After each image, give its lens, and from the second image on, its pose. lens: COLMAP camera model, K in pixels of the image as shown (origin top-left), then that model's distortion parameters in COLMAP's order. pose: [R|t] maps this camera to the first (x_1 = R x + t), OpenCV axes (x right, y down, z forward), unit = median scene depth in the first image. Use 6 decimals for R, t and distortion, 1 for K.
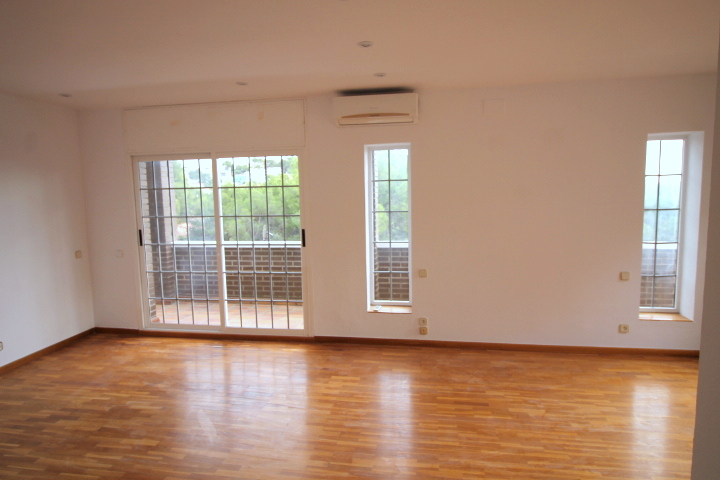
lens RADIAL K [[422.5, 0, 359.9], [0, 422.5, 232.8], [0, 0, 1]] dist [0.008369, -0.013001]
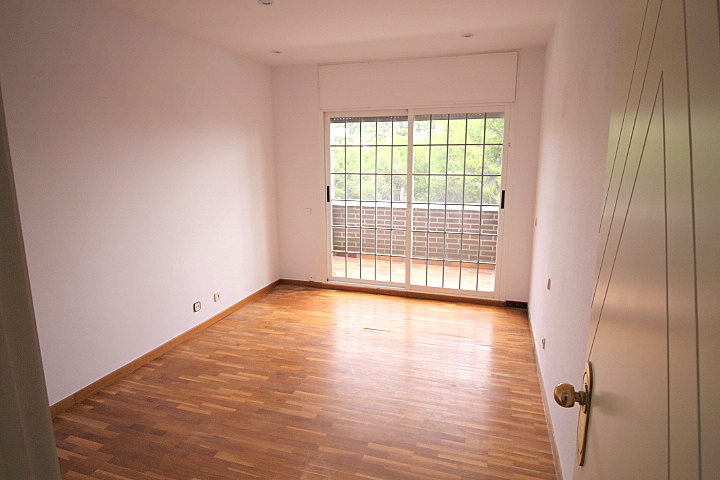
lens RADIAL K [[422.5, 0, 359.5], [0, 422.5, 228.8], [0, 0, 1]] dist [0.008369, -0.013001]
pose [[0.988317, 0.044012, -0.145922, -0.325666], [-0.031226, 0.995561, 0.088783, 0.003001], [0.149182, -0.083189, 0.985304, -0.009192]]
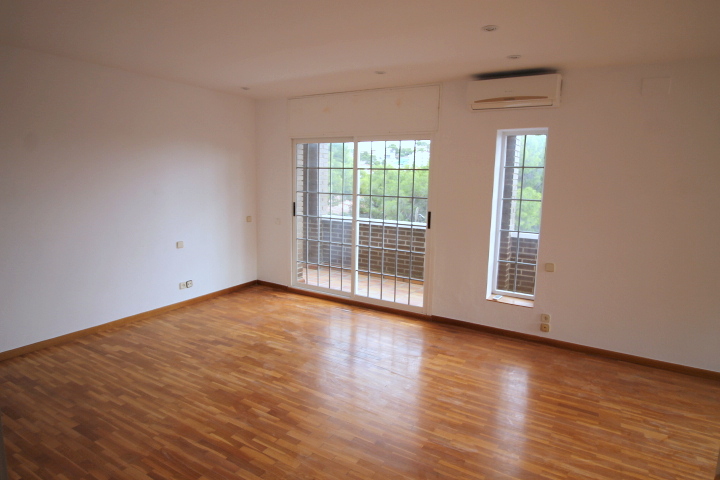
lens RADIAL K [[422.5, 0, 357.9], [0, 422.5, 234.2], [0, 0, 1]] dist [0.008369, -0.013001]
pose [[0.927939, 0.091310, -0.361373, 0.085973], [-0.075385, 0.995469, 0.057957, -0.000486], [0.365028, -0.026538, 0.930618, -0.031543]]
